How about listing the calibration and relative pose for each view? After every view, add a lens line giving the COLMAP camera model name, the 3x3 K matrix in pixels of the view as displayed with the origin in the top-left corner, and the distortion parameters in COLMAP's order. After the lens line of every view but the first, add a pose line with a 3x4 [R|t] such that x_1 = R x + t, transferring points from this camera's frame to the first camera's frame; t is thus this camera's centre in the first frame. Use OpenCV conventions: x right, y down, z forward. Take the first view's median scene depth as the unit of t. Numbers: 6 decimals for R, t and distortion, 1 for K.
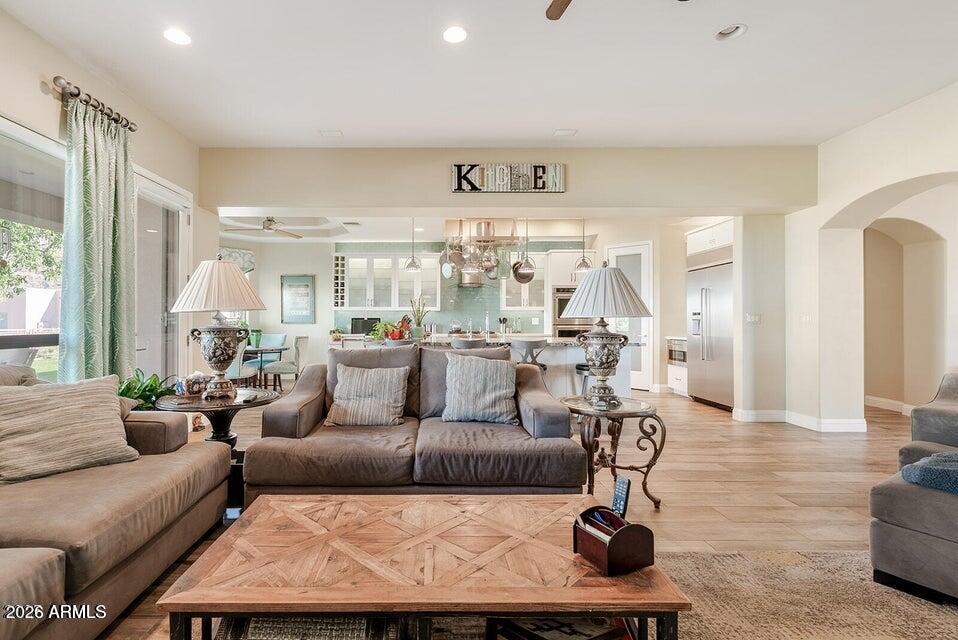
lens RADIAL K [[424.1, 0, 436.3], [0, 424.1, 320.8], [0, 0, 1]] dist [-0.003157, 0.000618]
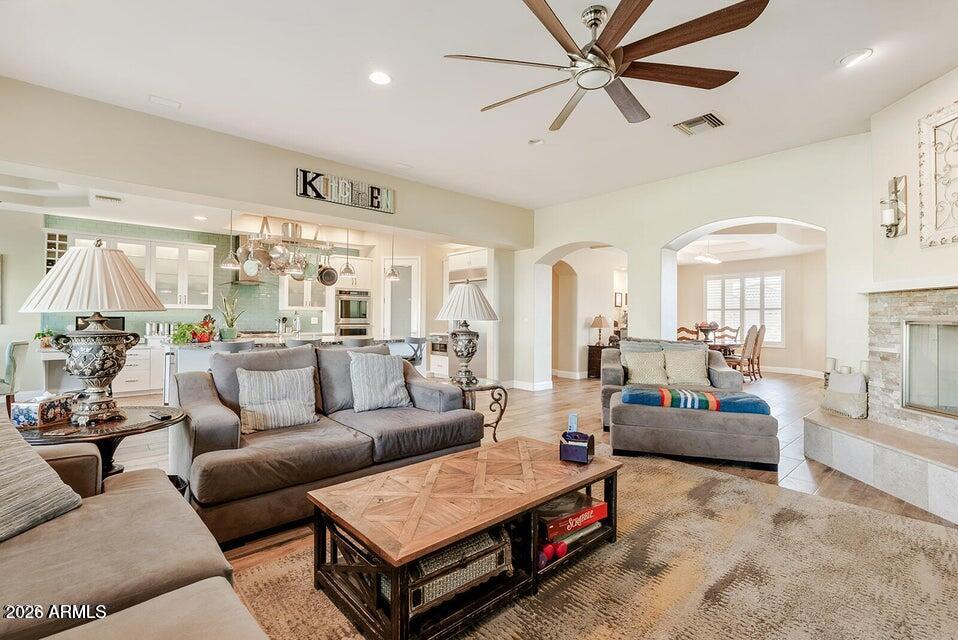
lens RADIAL K [[424.1, 0, 436.3], [0, 424.1, 320.8], [0, 0, 1]] dist [-0.003157, 0.000618]
pose [[0.776754, -0.000543, 0.629804, -0.473561], [-0.002562, 0.999989, 0.004021, -0.009645], [-0.629799, -0.004737, 0.776743, -0.005968]]
